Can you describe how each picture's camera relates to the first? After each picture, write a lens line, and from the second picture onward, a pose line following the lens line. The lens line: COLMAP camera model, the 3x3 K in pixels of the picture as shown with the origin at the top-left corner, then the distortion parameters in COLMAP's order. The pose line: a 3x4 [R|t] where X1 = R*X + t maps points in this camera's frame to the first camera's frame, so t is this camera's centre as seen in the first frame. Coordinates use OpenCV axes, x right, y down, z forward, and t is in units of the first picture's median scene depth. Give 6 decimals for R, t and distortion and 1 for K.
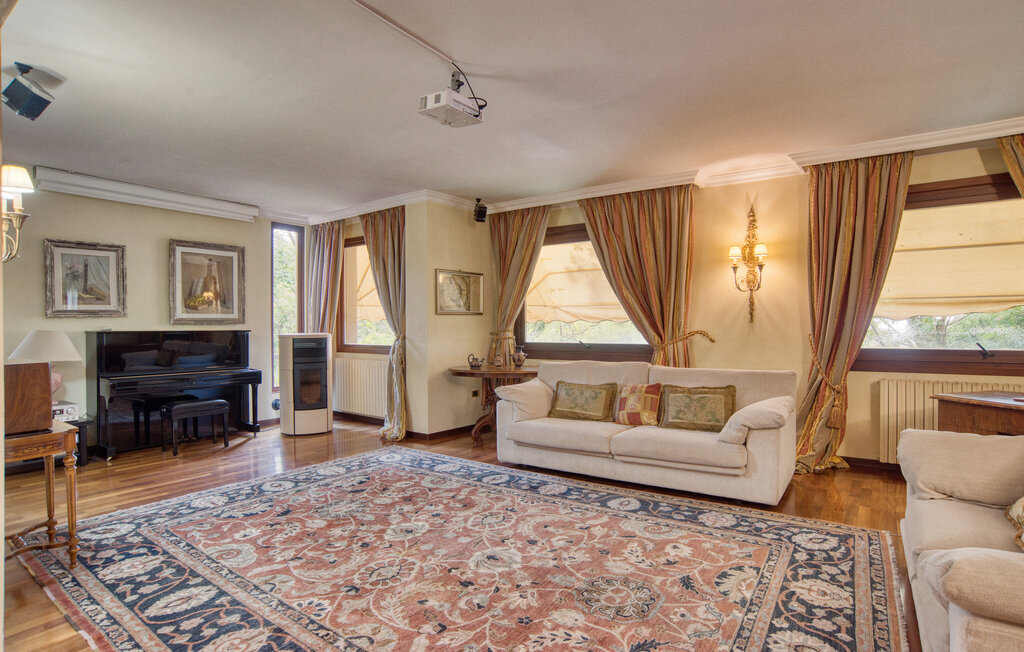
lens RADIAL K [[520.7, 0, 524.6], [0, 520.7, 328.7], [0, 0, 1]] dist [-0.095916, 0.044407]
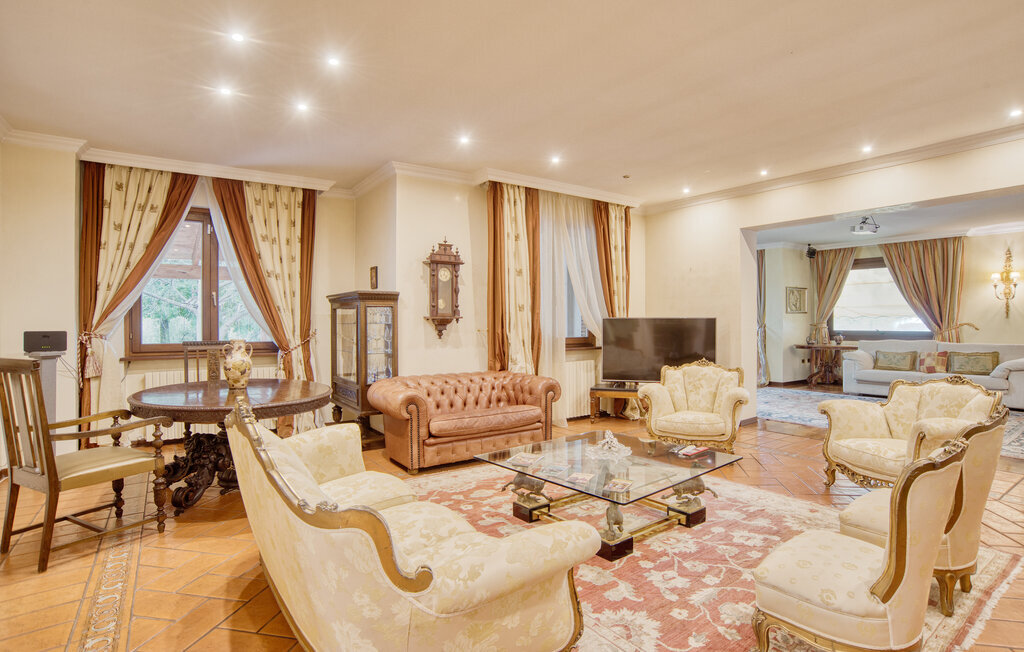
lens RADIAL K [[520.7, 0, 524.6], [0, 520.7, 328.7], [0, 0, 1]] dist [-0.095916, 0.044407]
pose [[0.946104, 0.004070, -0.323836, -0.506170], [-0.000250, 0.999930, 0.011838, 0.004056], [0.323862, -0.011119, 0.946039, -1.000225]]
